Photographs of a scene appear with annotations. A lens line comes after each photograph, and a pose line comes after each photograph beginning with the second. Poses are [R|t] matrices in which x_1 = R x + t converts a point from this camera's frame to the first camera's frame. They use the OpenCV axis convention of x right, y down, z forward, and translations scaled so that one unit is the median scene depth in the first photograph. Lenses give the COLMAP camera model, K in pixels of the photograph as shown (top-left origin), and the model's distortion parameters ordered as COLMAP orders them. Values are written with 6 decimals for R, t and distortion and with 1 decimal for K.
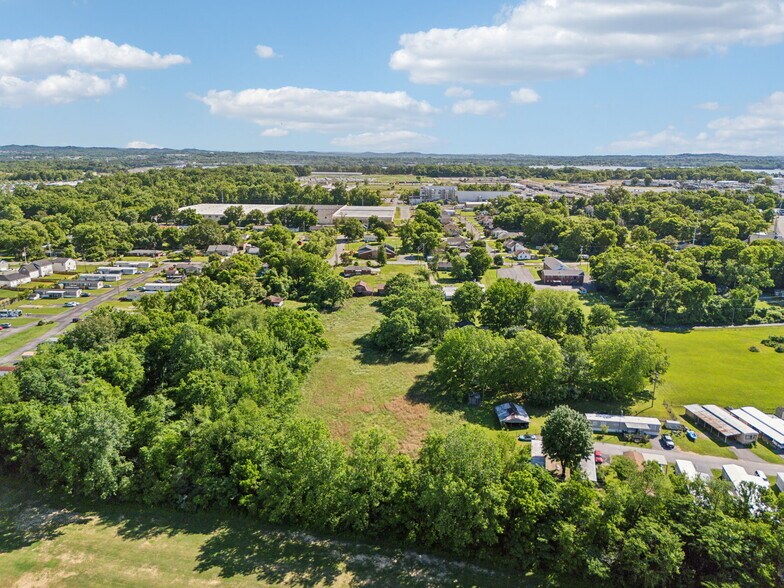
lens RADIAL K [[574.3, 0, 392.0], [0, 574.3, 294.0], [0, 0, 1]] dist [0.040696, -0.006136]
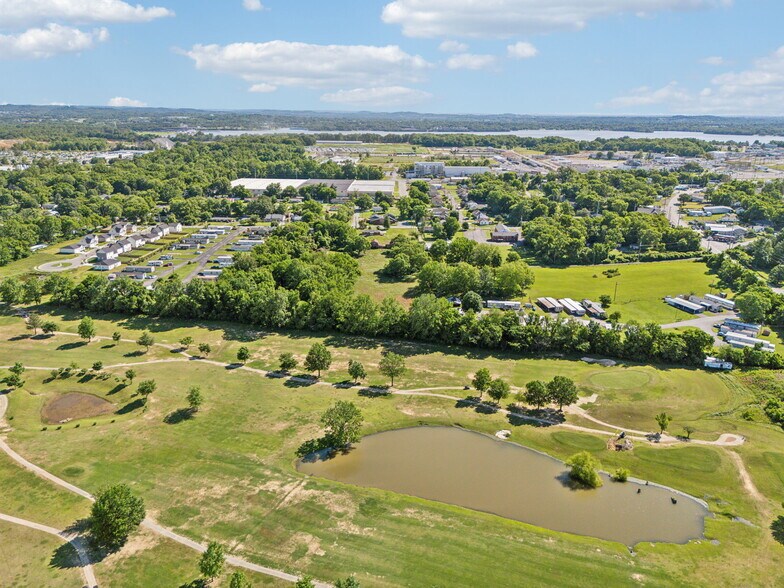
lens RADIAL K [[574.3, 0, 392.0], [0, 574.3, 294.0], [0, 0, 1]] dist [0.040696, -0.006136]
pose [[0.999975, 0.000969, 0.006956, -0.014137], [-0.001433, 0.997757, 0.066930, 0.018320], [-0.006876, -0.066939, 0.997733, -0.479197]]
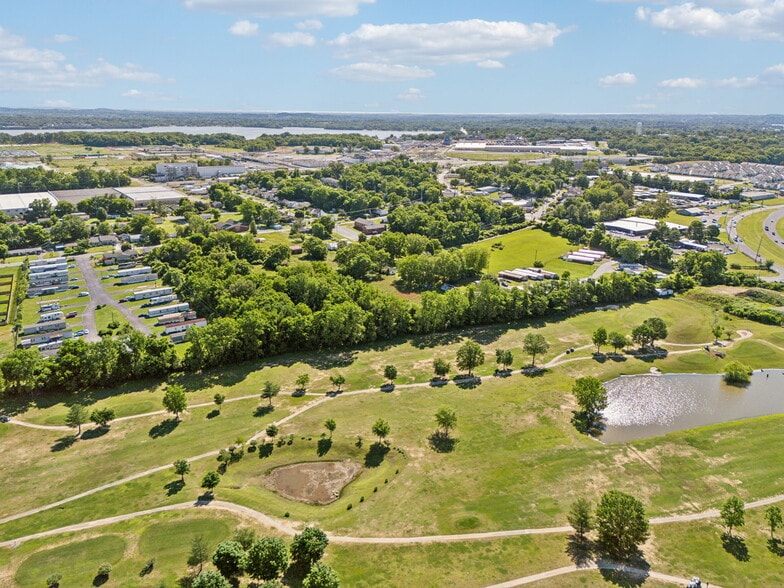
lens RADIAL K [[574.3, 0, 392.0], [0, 574.3, 294.0], [0, 0, 1]] dist [0.040696, -0.006136]
pose [[0.797944, -0.180337, 0.575121, -0.559863], [0.138451, 0.983517, 0.116302, -0.026799], [-0.586615, -0.013176, 0.809759, -0.304888]]
